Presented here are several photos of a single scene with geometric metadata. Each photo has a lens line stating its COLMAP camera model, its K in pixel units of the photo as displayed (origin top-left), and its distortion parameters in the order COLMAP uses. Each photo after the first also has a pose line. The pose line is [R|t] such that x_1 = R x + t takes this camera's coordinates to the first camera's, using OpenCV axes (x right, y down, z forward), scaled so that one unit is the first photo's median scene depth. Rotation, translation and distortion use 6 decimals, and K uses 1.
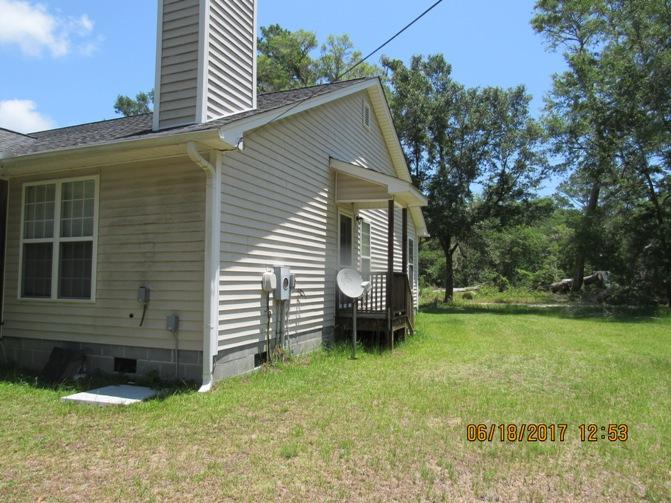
lens RADIAL K [[480.8, 0, 338.6], [0, 480.8, 251.4], [0, 0, 1]] dist [-0.039055, 0.024554]
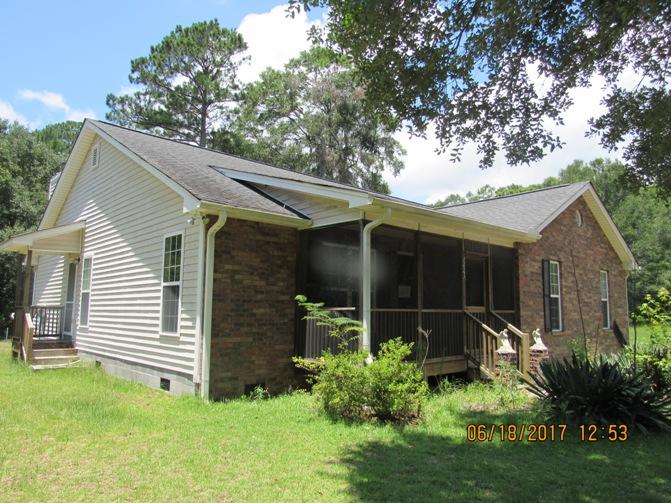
lens RADIAL K [[480.8, 0, 338.6], [0, 480.8, 251.4], [0, 0, 1]] dist [-0.039055, 0.024554]
pose [[-0.447746, -0.107202, -0.887711, 0.763908], [0.052493, 0.987923, -0.145781, 0.110487], [0.892619, -0.111872, -0.436711, 1.999470]]
